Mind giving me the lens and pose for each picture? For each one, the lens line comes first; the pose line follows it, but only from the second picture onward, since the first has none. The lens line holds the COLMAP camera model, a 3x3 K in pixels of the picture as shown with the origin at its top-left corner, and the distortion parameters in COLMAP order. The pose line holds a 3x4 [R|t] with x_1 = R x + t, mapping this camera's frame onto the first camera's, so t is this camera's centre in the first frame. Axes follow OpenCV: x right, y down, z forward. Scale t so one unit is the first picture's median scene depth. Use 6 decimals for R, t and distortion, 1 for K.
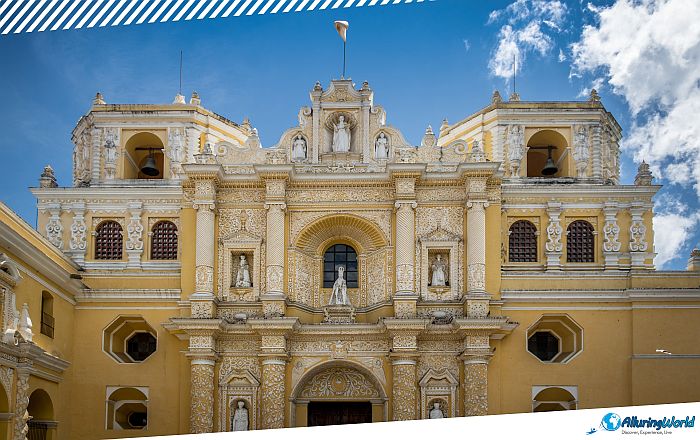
lens RADIAL K [[1891.3, 0, 349.0], [0, 1891.3, 221.9], [0, 0, 1]] dist [-4.150203, 105.721820]
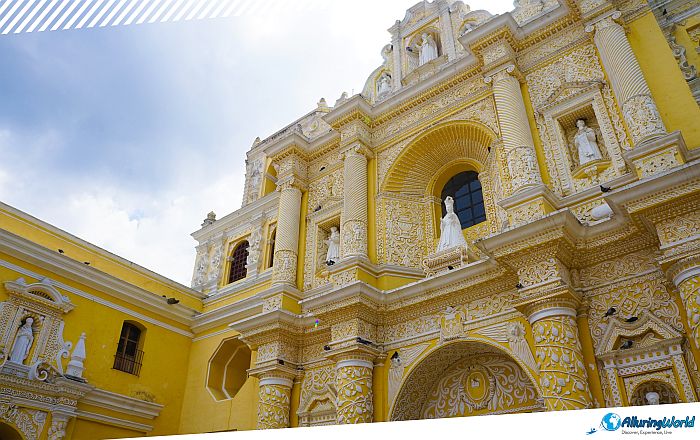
lens RADIAL K [[546.9, 0, 348.6], [0, 546.9, 202.8], [0, 0, 1]] dist [-0.174313, 0.121675]
pose [[0.787097, -0.338247, -0.515818, 0.068396], [0.237119, 0.937903, -0.253204, 0.067248], [0.569433, 0.076986, 0.818425, 0.814953]]
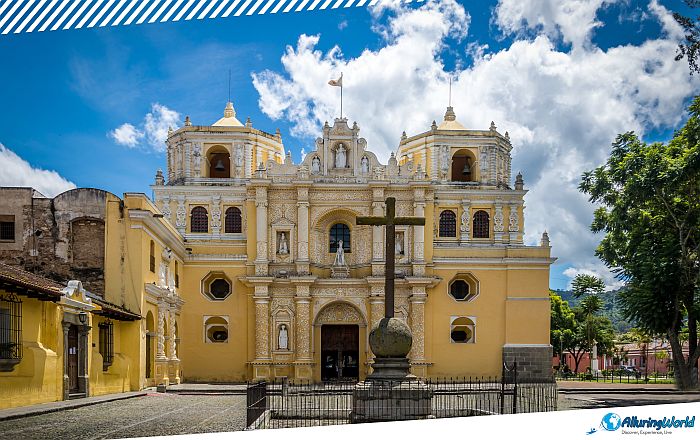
lens RADIAL K [[647.4, 0, 347.1], [0, 647.4, 376.0], [0, 0, 1]] dist [0.007449, 0.003715]
pose [[0.998154, -0.005925, 0.060447, -0.035165], [-0.019043, 0.914519, 0.404094, -0.102744], [-0.057674, -0.404499, 0.912718, 0.401503]]
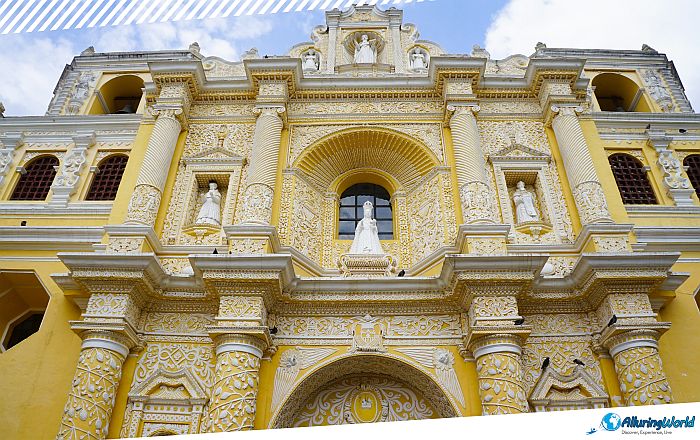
lens RADIAL K [[546.9, 0, 348.6], [0, 546.9, 202.8], [0, 0, 1]] dist [-0.174313, 0.121675]
pose [[0.999936, 0.009940, 0.005459, -0.011532], [-0.008365, 0.971505, -0.236870, 0.067983], [-0.007658, 0.236809, 0.971526, 0.817952]]
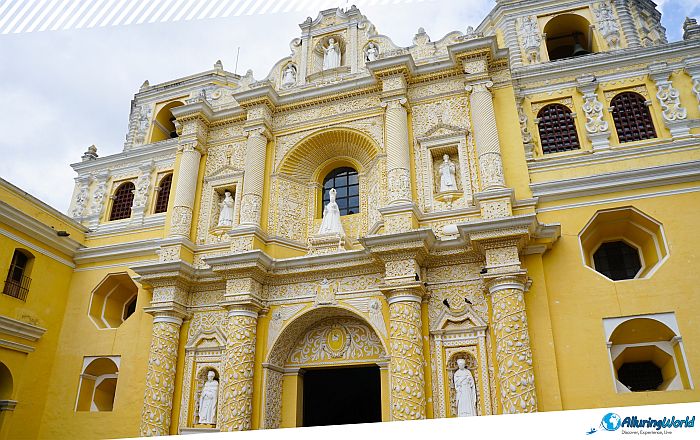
lens RADIAL K [[539.9, 0, 347.8], [0, 539.9, 207.1], [0, 0, 1]] dist [-0.161816, 0.100774]
pose [[0.956394, -0.135603, -0.258692, 0.064114], [0.121596, 0.990145, -0.069474, 0.049863], [0.265564, 0.034988, 0.963458, 0.764581]]
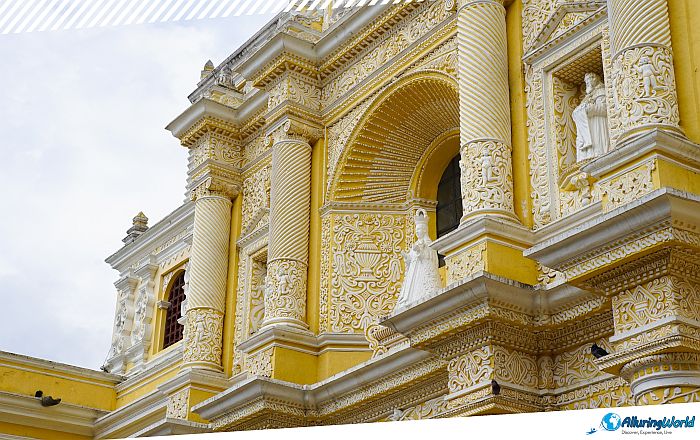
lens RADIAL K [[1186.2, 0, 366.1], [0, 1186.2, 218.2], [0, 0, 1]] dist [0.304117, 0.019326]
pose [[0.616843, -0.339517, -0.710093, 0.166498], [0.304443, 0.934878, -0.182529, 0.068099], [0.725823, -0.103591, 0.680037, 0.817126]]
